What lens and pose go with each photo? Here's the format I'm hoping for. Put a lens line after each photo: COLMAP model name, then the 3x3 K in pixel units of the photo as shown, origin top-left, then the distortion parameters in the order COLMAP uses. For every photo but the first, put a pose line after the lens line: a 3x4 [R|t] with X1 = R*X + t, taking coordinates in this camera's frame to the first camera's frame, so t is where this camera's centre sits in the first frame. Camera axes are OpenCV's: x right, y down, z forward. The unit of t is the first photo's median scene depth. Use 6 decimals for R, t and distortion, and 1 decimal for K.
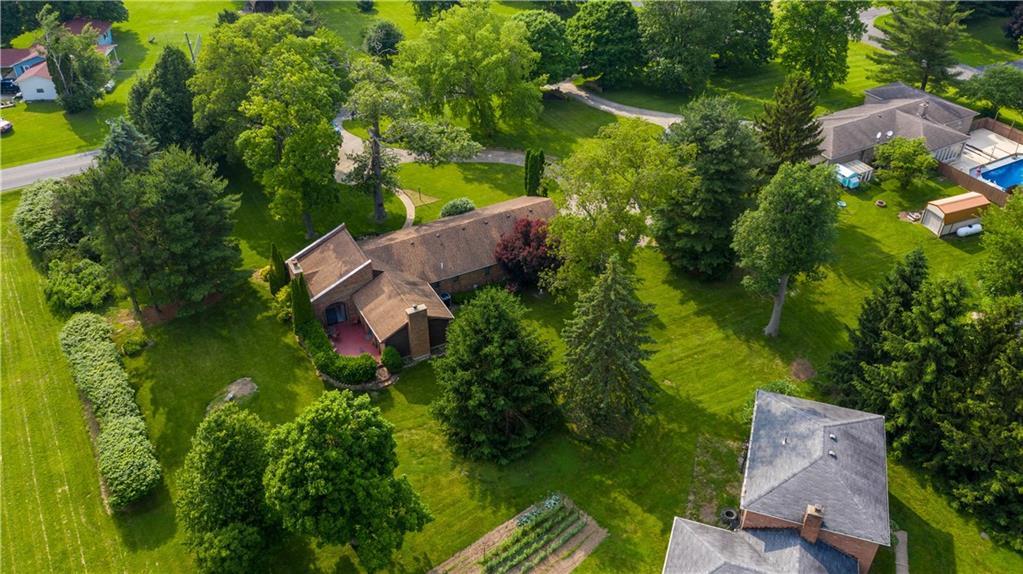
lens RADIAL K [[818.3, 0, 511.5], [0, 818.3, 287.0], [0, 0, 1]] dist [0.003040, 0.007588]
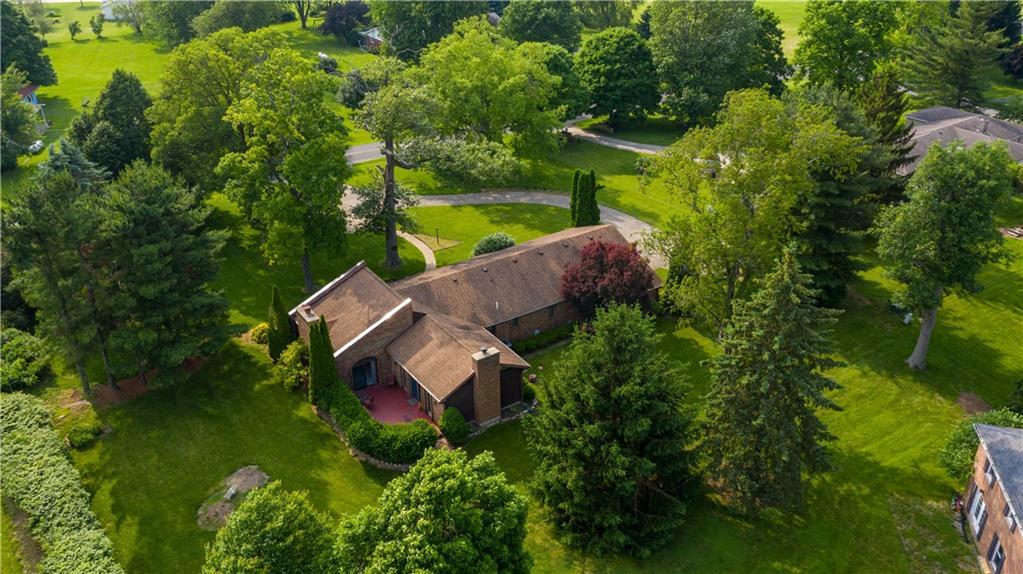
lens RADIAL K [[818.3, 0, 511.5], [0, 818.3, 287.0], [0, 0, 1]] dist [0.003040, 0.007588]
pose [[0.994424, -0.053091, 0.091122, -0.144542], [0.064858, 0.989198, -0.131455, 0.060766], [-0.083158, 0.136632, 0.987125, 0.239394]]
